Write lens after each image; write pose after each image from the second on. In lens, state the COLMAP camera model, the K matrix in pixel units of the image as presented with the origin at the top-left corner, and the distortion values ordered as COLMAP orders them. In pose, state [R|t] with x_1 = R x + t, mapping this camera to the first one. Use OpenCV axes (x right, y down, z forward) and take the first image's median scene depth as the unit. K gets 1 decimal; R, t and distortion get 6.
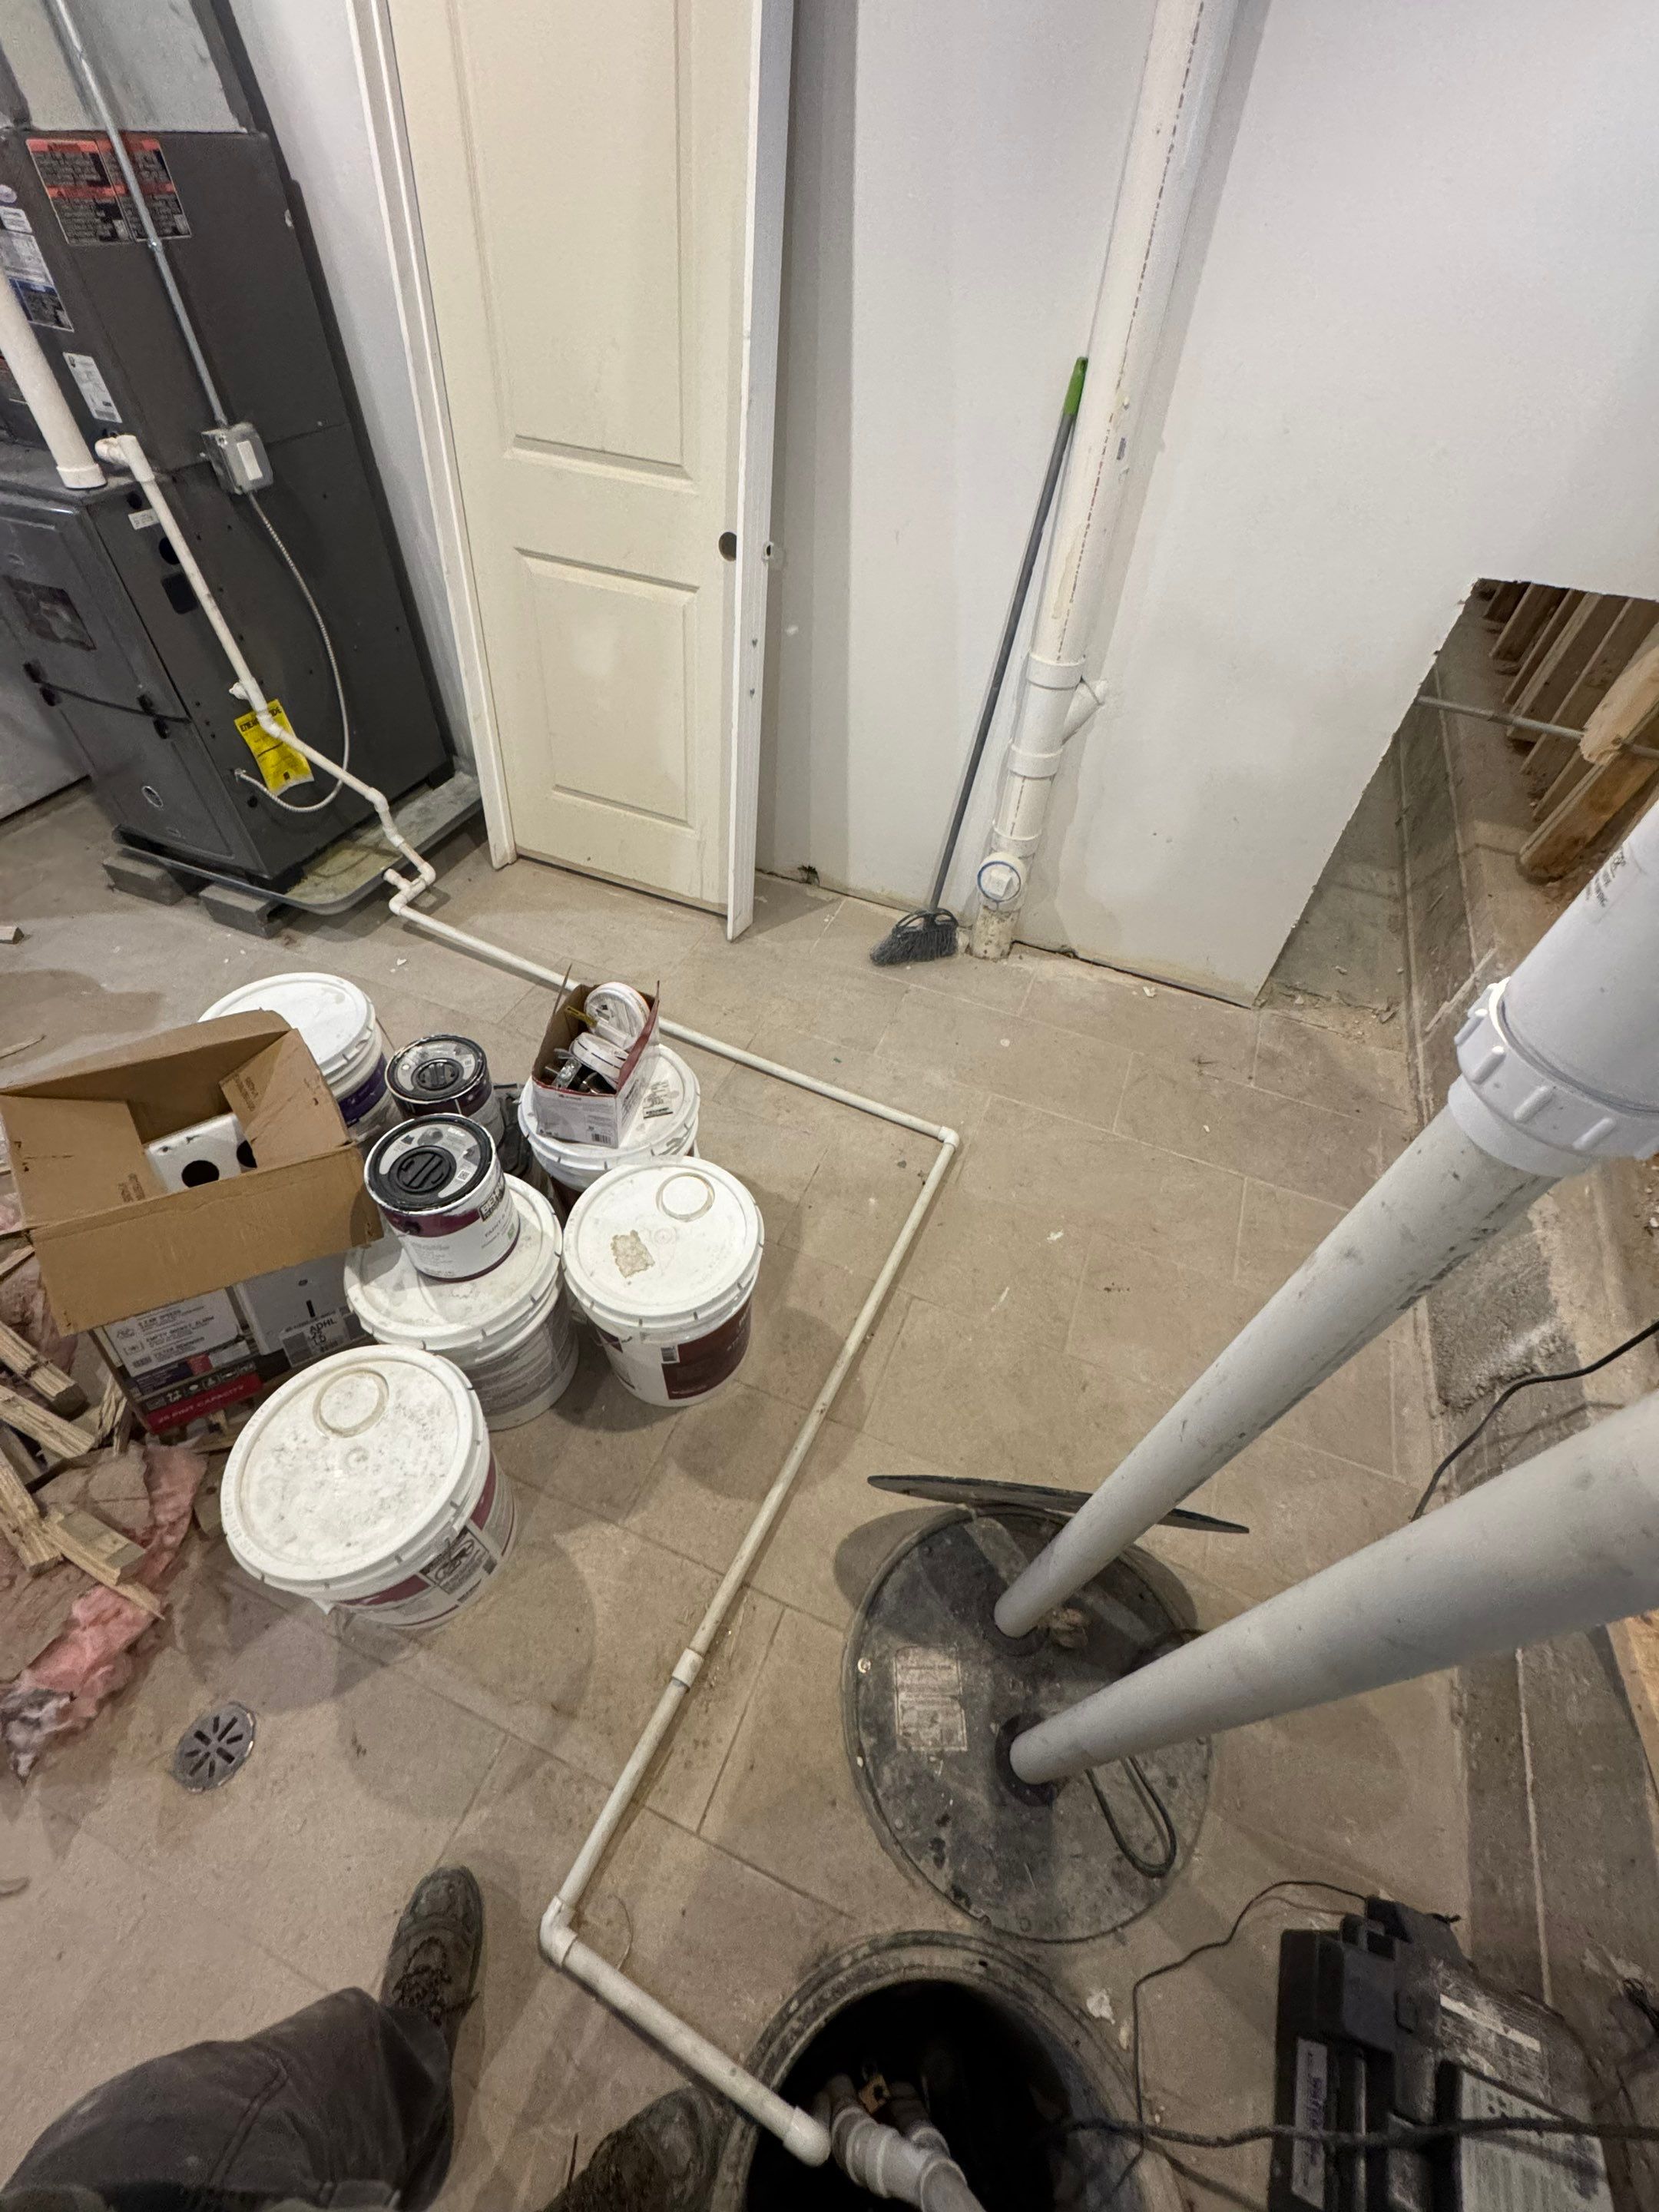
lens RADIAL K [[885.3, 0, 835.5], [0, 885.3, 1104.4], [0, 0, 1]] dist [-0.001273, 0.000201]
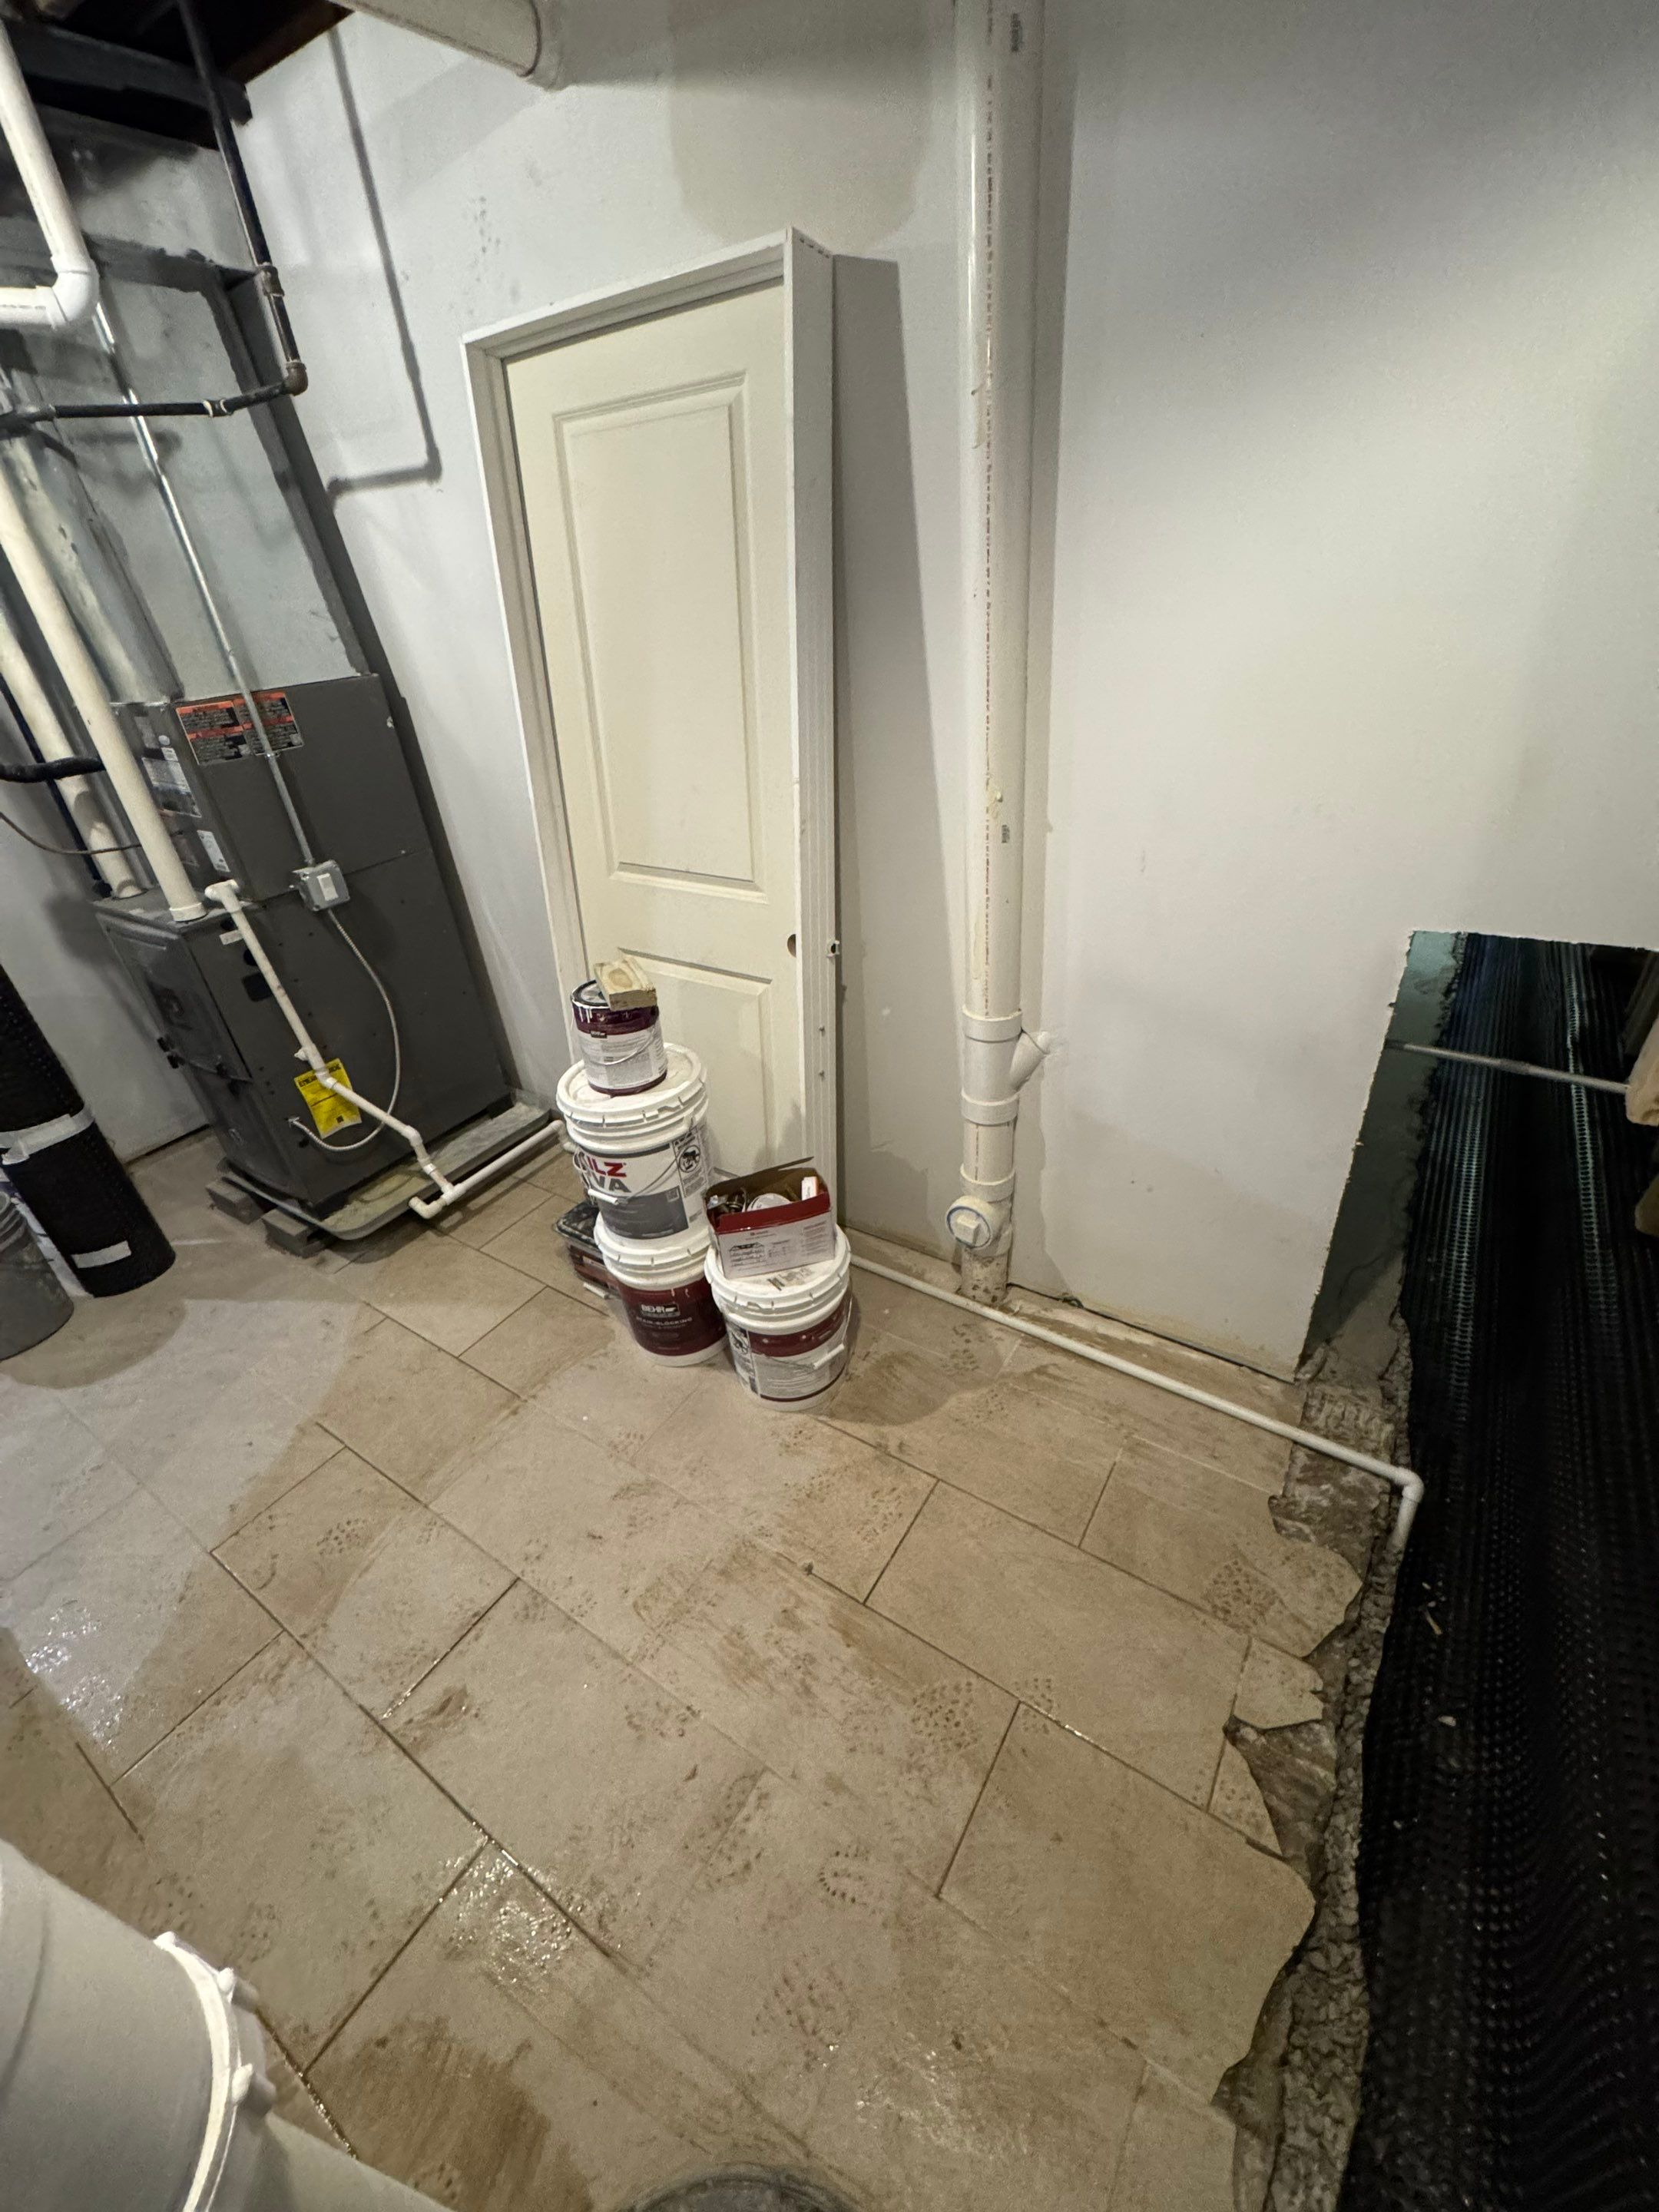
lens RADIAL K [[885.3, 0, 835.5], [0, 885.3, 1104.4], [0, 0, 1]] dist [-0.001273, 0.000201]
pose [[0.972313, -0.006078, -0.233604, 0.290246], [-0.062227, 0.956832, -0.283901, -0.113106], [0.225245, 0.290578, 0.929962, 0.082020]]
